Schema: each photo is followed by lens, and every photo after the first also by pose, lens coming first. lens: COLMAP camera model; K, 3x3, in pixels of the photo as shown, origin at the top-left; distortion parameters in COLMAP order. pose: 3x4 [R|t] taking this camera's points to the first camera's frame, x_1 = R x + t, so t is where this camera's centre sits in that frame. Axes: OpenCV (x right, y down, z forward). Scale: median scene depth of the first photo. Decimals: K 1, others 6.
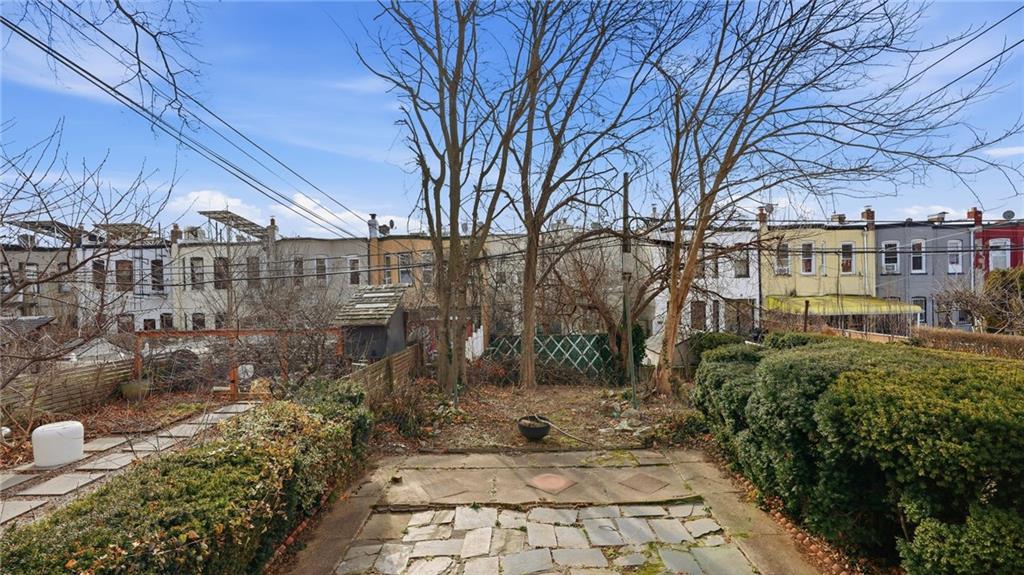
lens RADIAL K [[484.3, 0, 509.4], [0, 484.3, 308.8], [0, 0, 1]] dist [-0.064747, 0.023505]
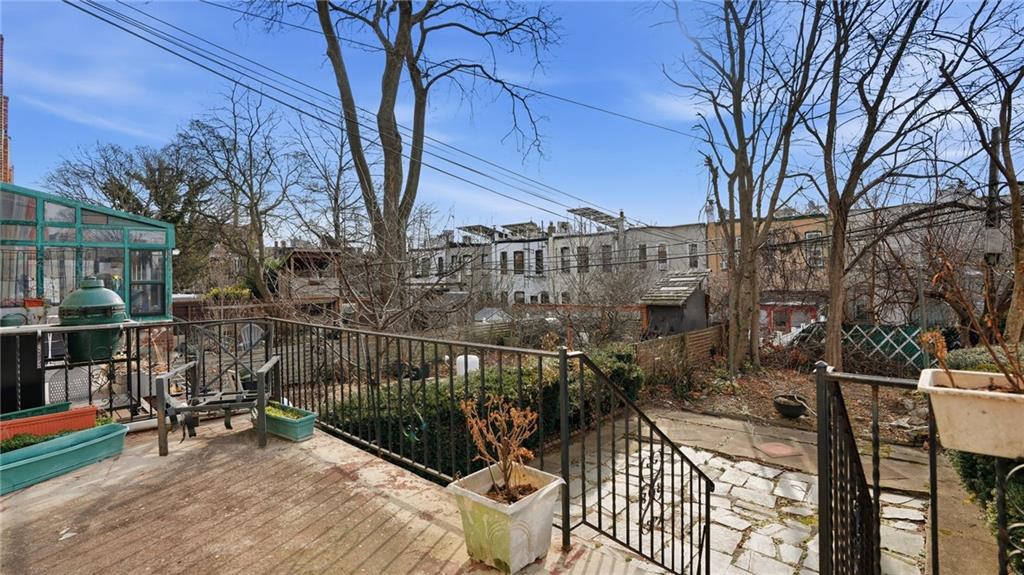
lens RADIAL K [[484.3, 0, 509.4], [0, 484.3, 308.8], [0, 0, 1]] dist [-0.064747, 0.023505]
pose [[0.748264, 0.044816, -0.661885, 0.172849], [-0.019679, 0.998776, 0.045378, -0.002421], [0.663109, -0.020929, 0.748230, -0.121803]]
